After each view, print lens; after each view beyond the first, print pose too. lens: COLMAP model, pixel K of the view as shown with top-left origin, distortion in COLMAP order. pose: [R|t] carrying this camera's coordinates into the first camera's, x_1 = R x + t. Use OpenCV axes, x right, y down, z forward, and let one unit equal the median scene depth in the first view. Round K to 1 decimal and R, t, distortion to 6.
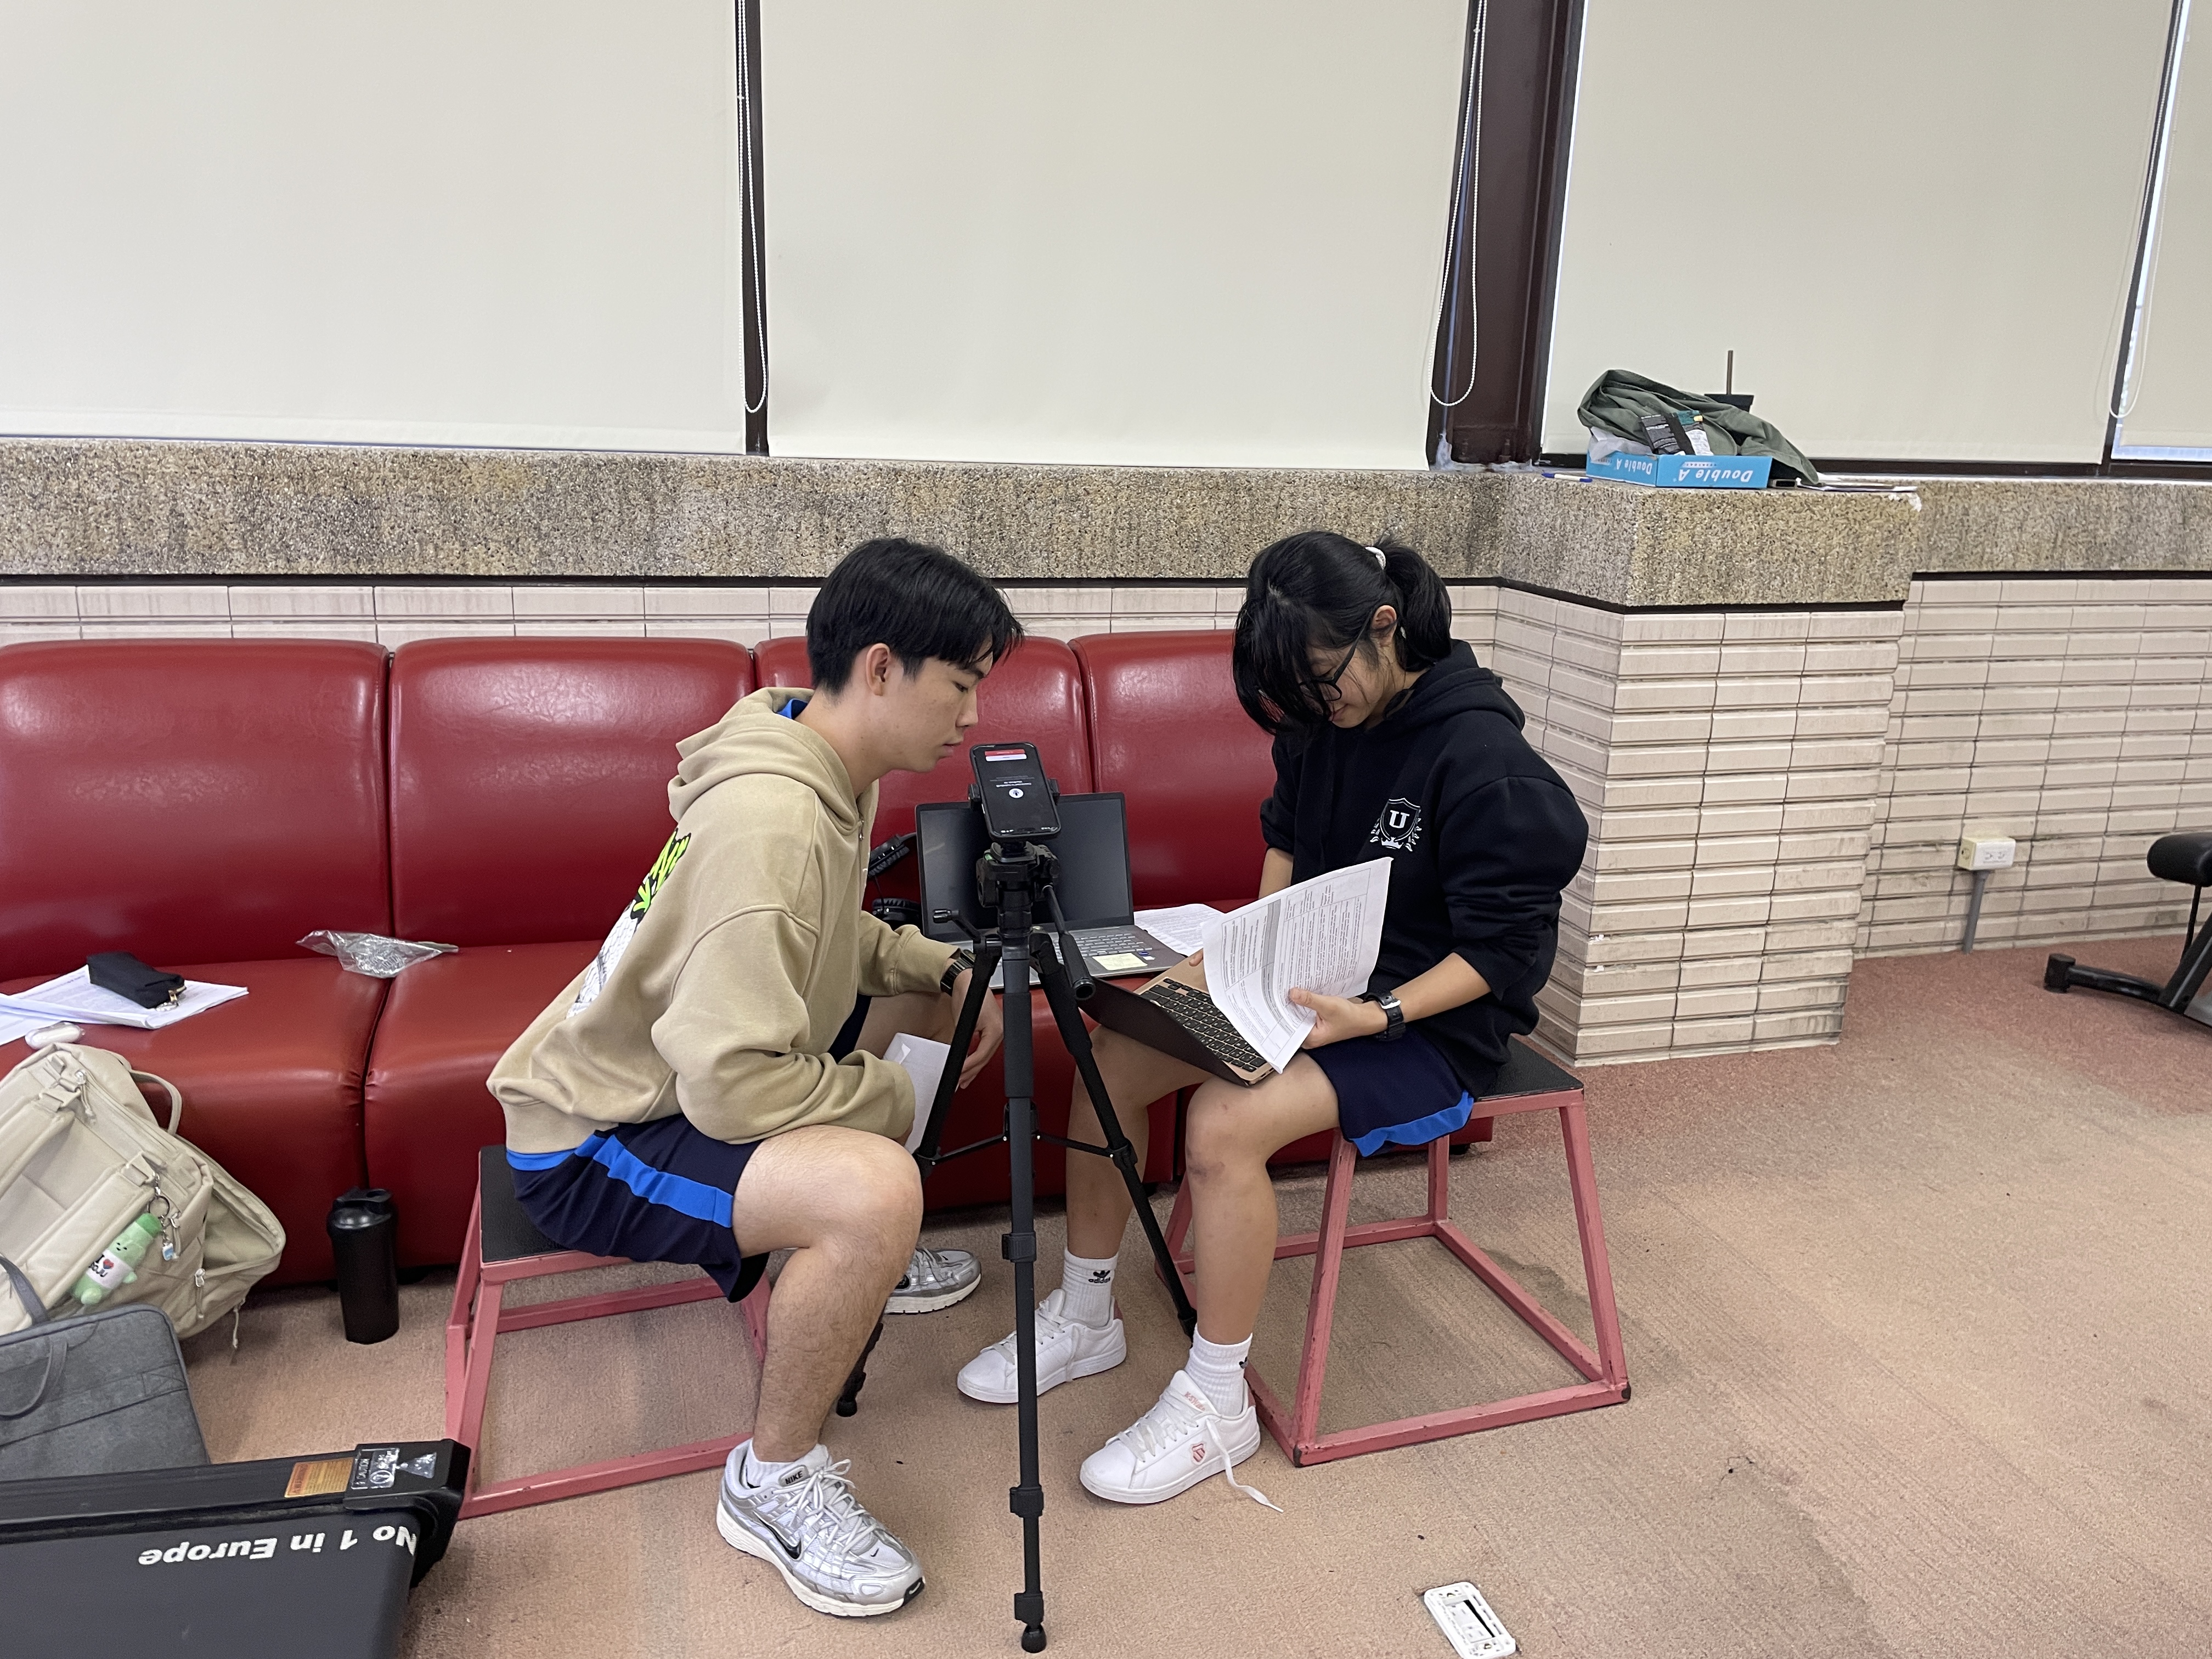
lens RADIAL K [[1681.3, 0, 1077.8], [0, 1681.3, 825.0], [0, 0, 1]] dist [0.083510, -0.110524]
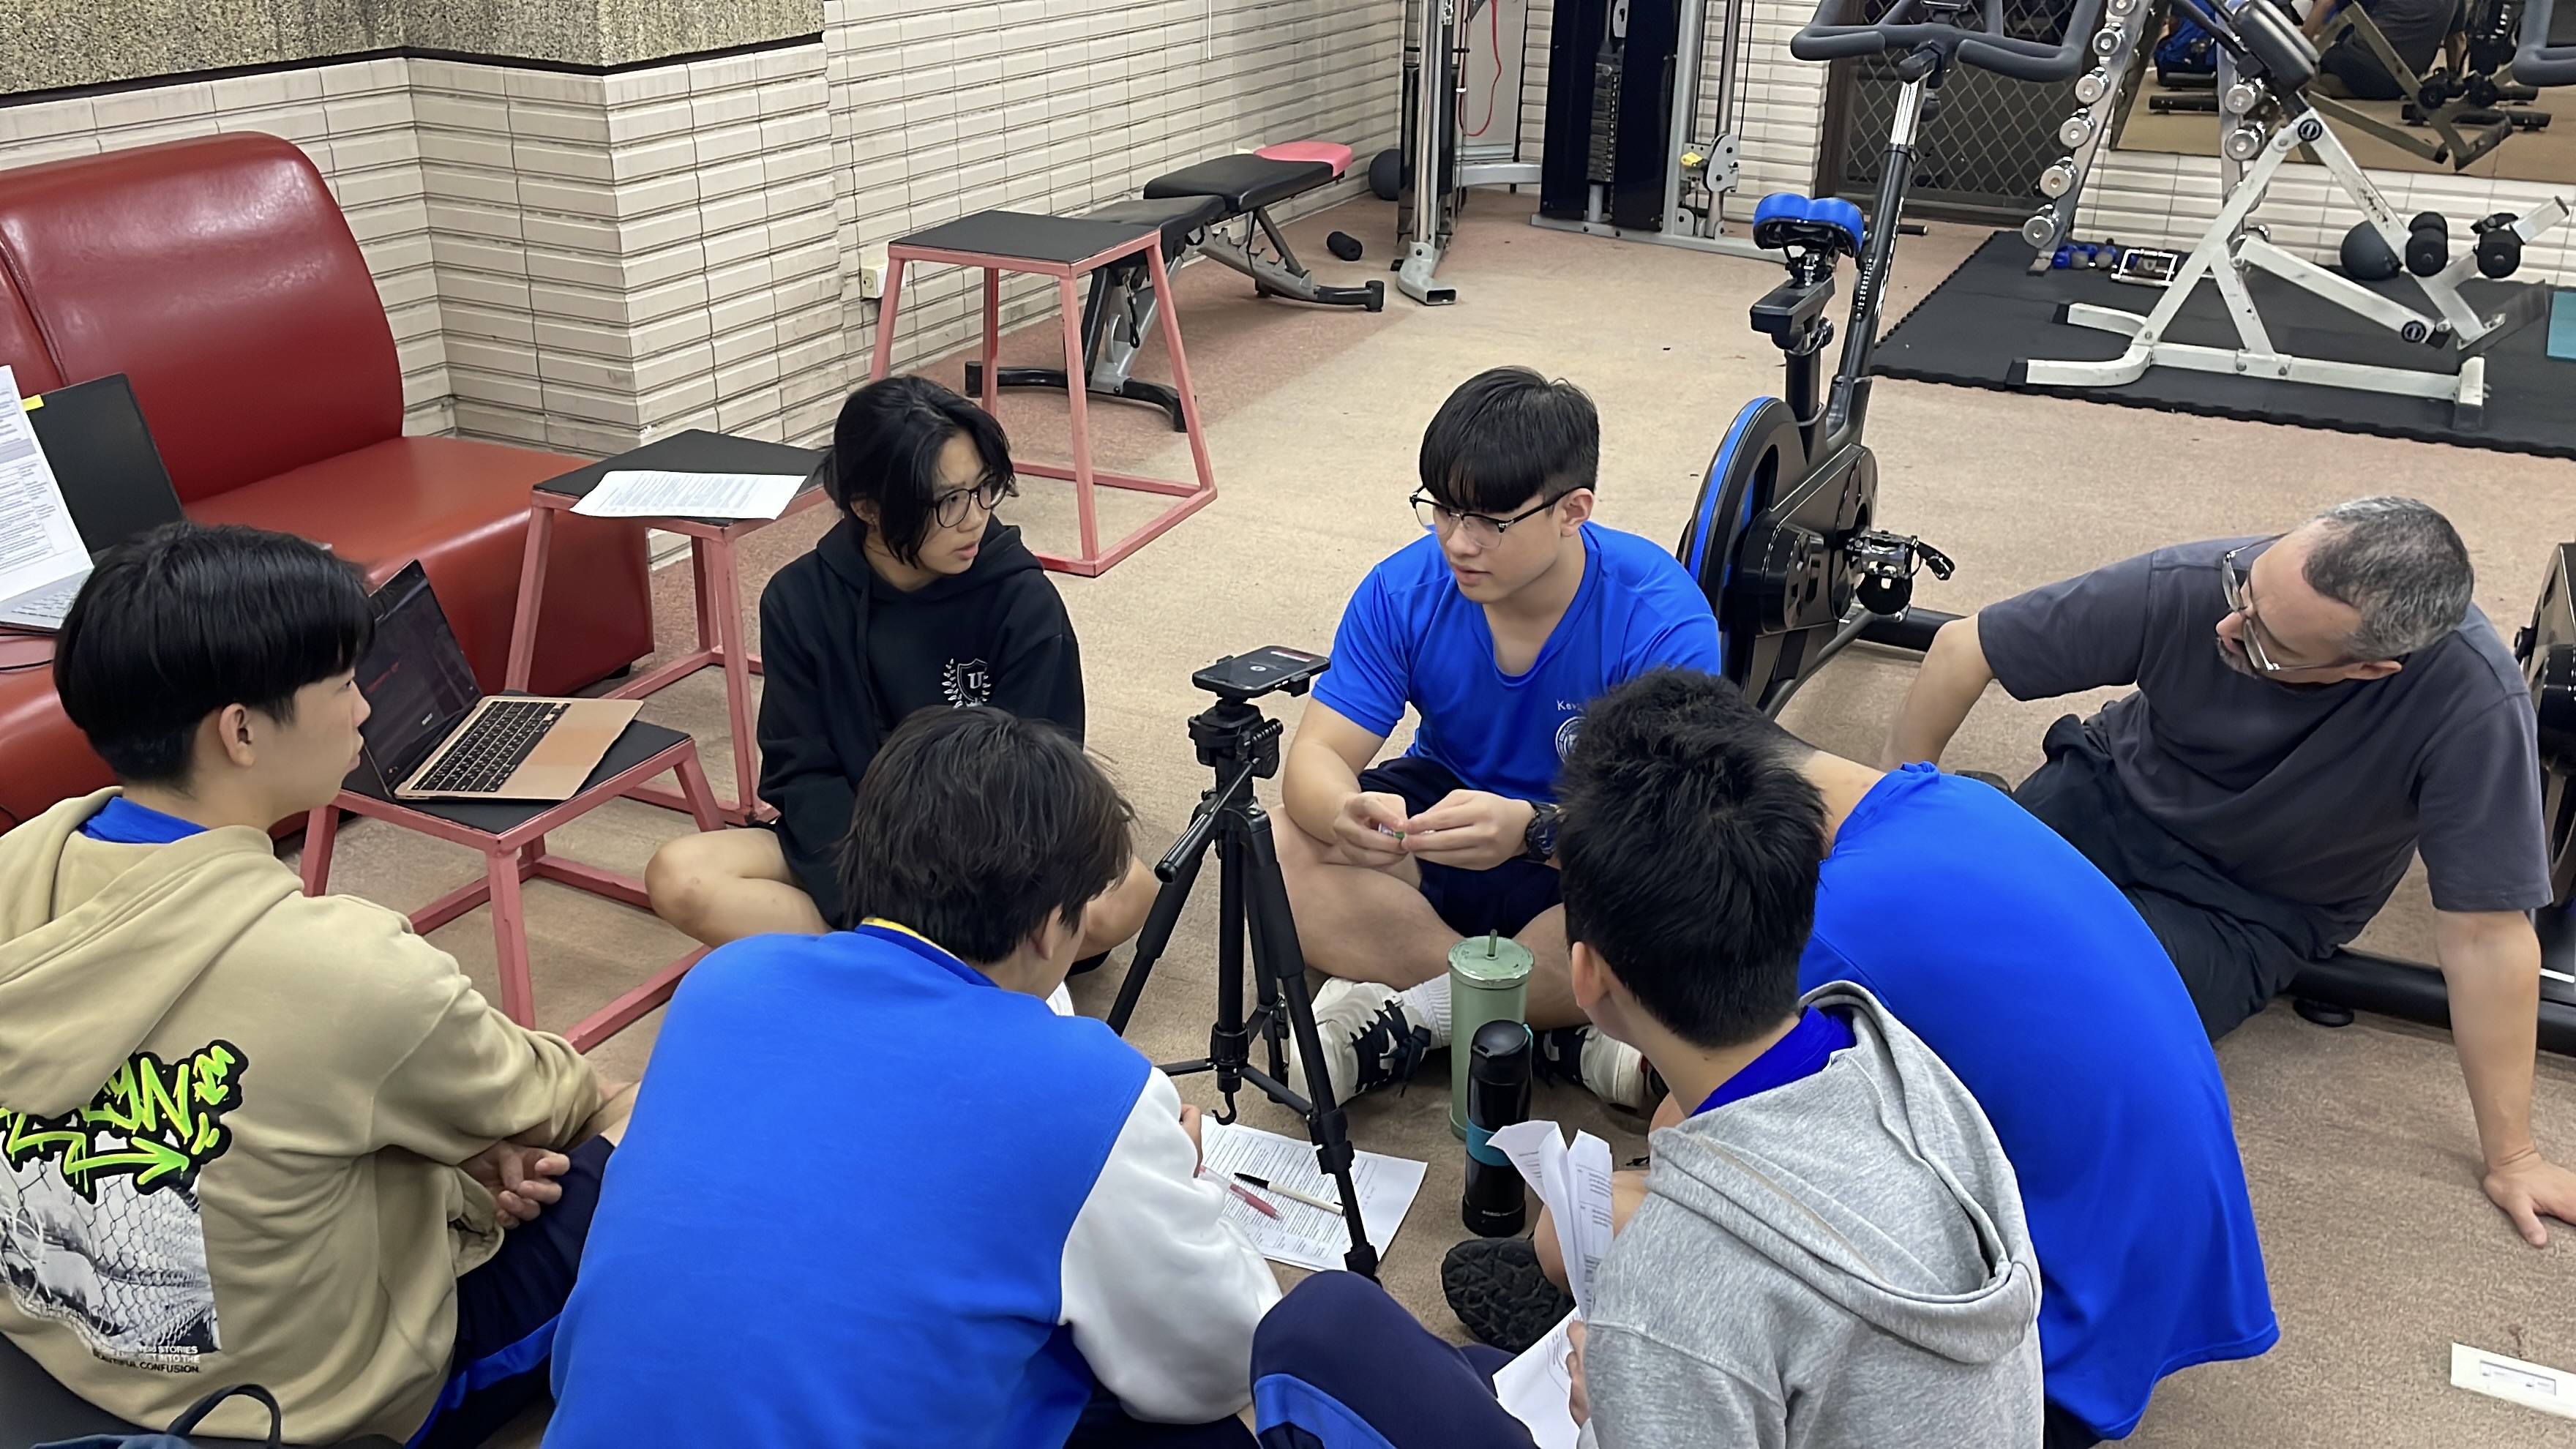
lens RADIAL K [[2232.4, 0, 1288.0], [0, 2232.4, 724.5], [0, 0, 1]] dist [0.000523, -0.008206]
pose [[0.678014, -0.305660, 0.668483, -0.333522], [0.184999, 0.951125, 0.247260, -0.018567], [-0.711388, -0.043978, 0.701422, -0.132625]]
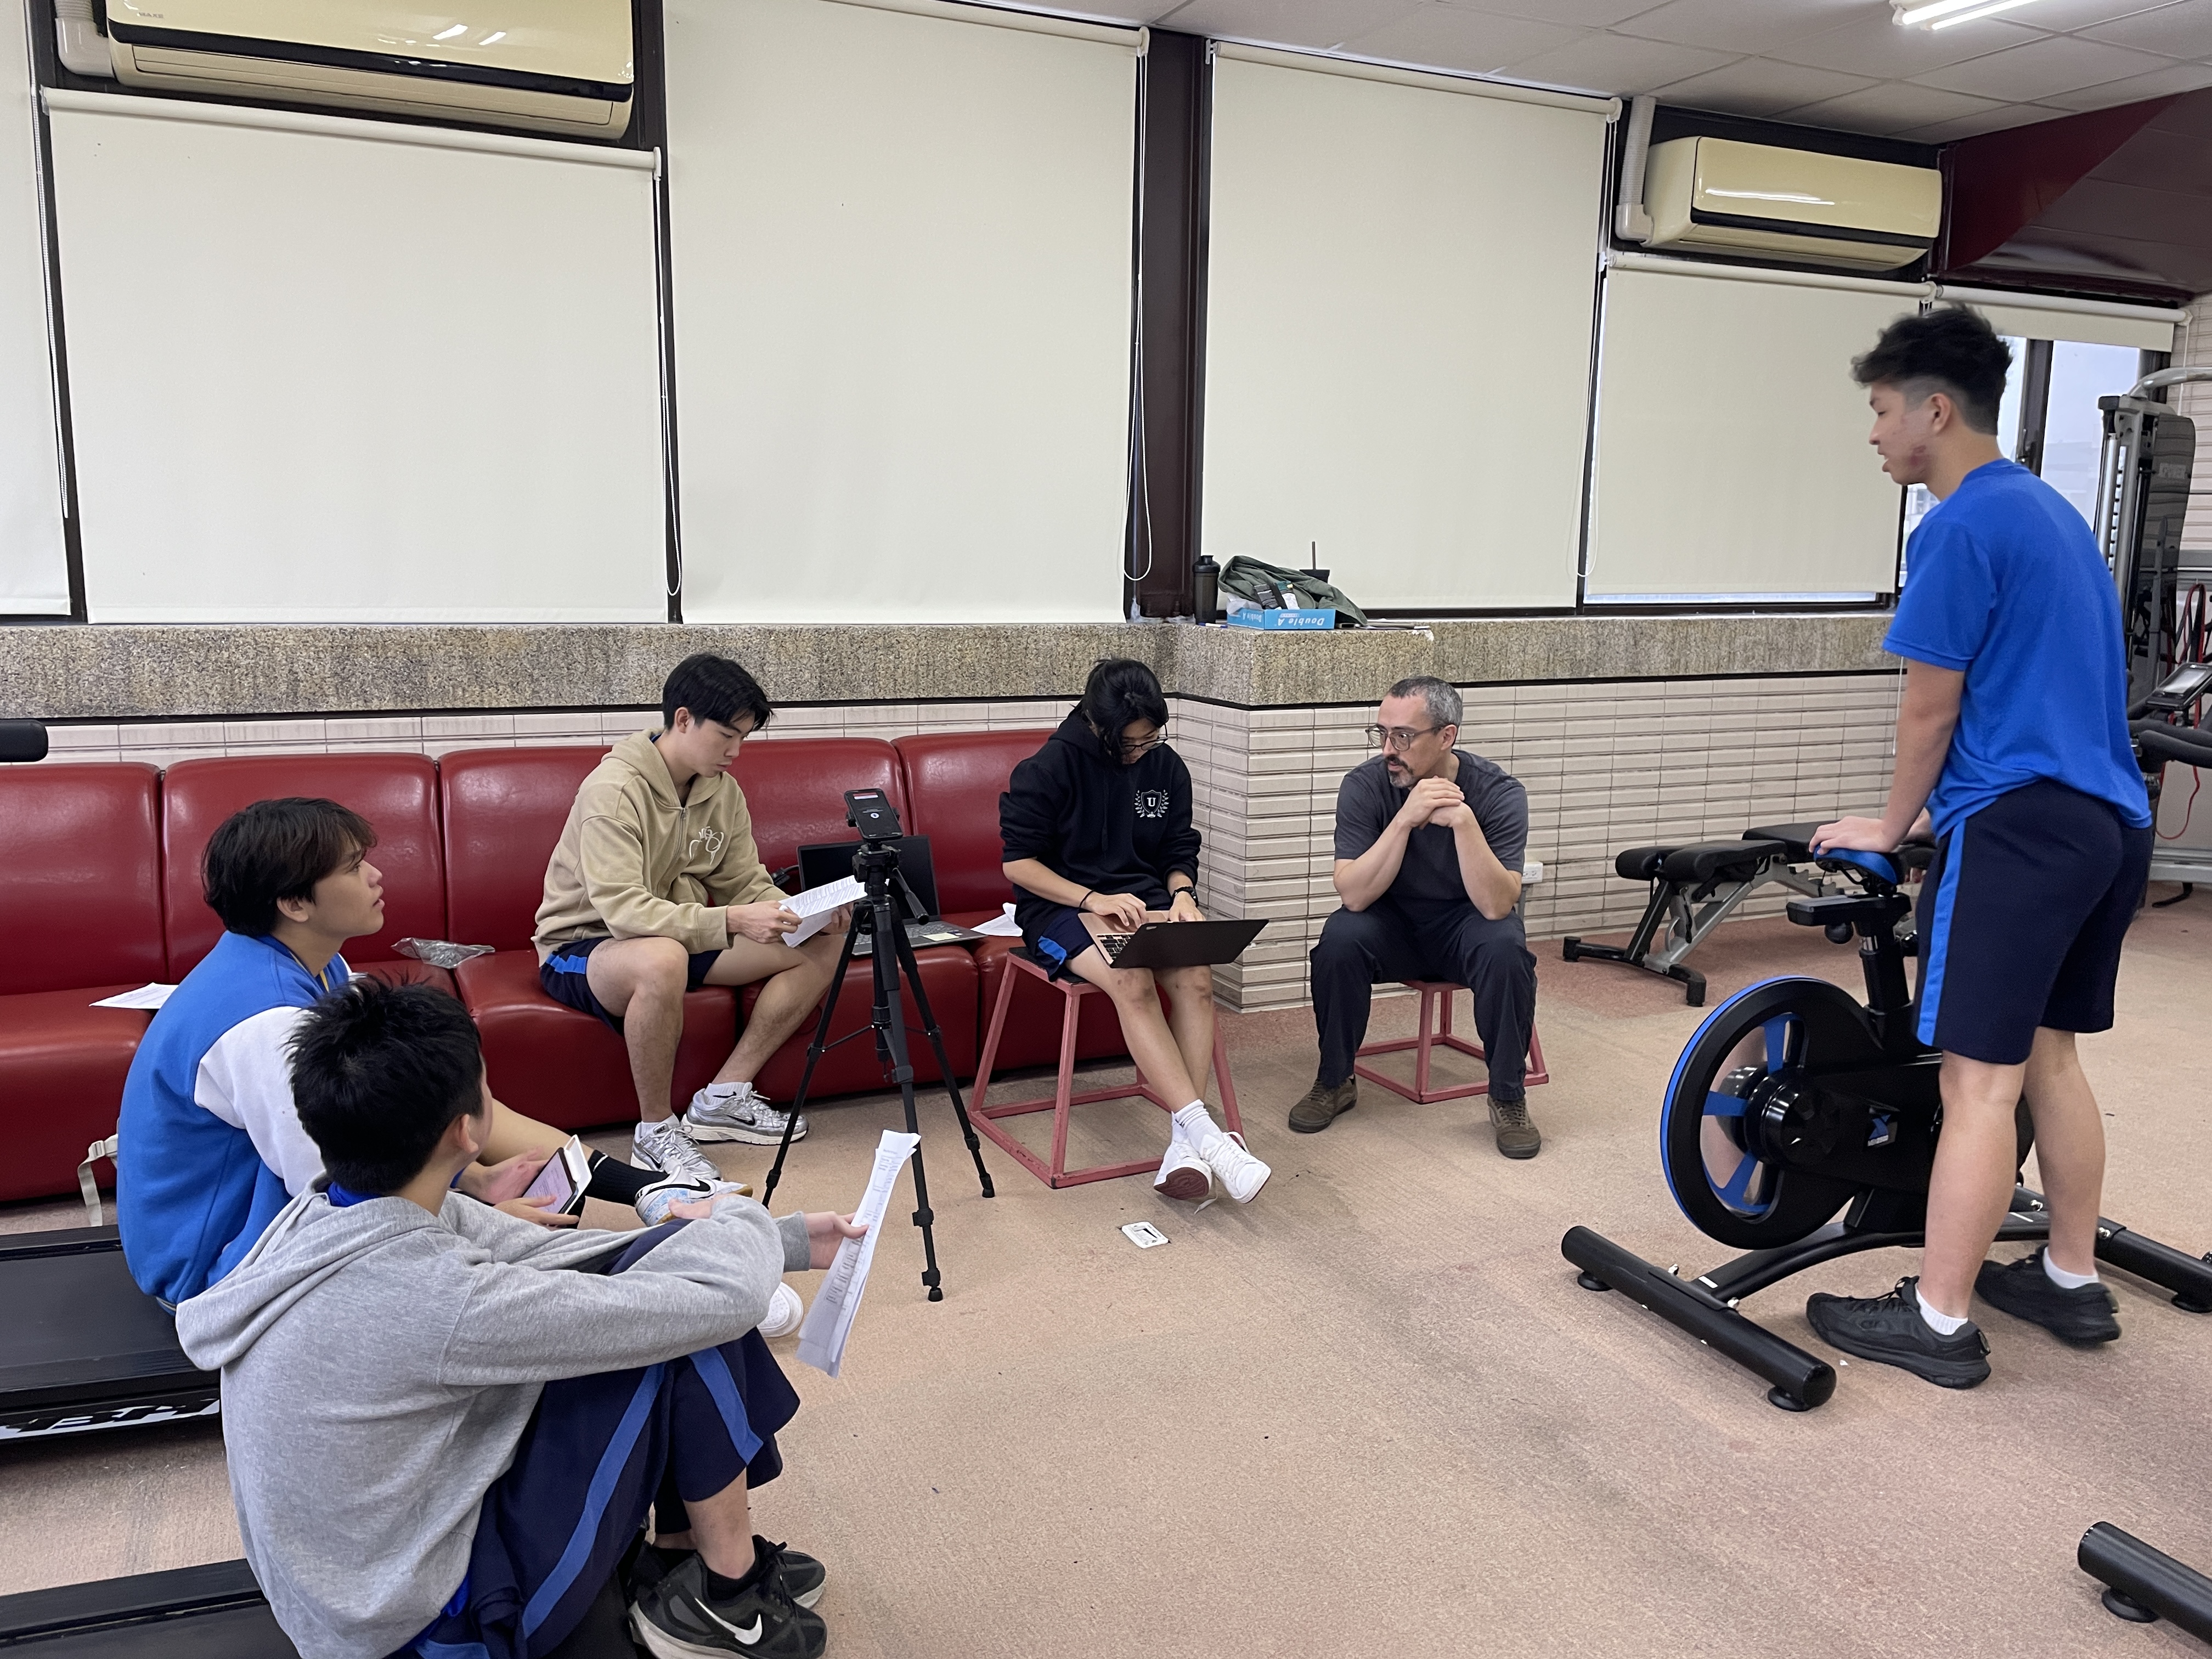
lens RADIAL K [[1681.3, 0, 1077.8], [0, 1681.3, 825.0], [0, 0, 1]] dist [0.083510, -0.110524]
pose [[0.990929, -0.041506, 0.127820, -0.033670], [0.052837, 0.994843, -0.086578, 0.100716], [-0.123567, 0.092546, 0.988011, -0.474567]]
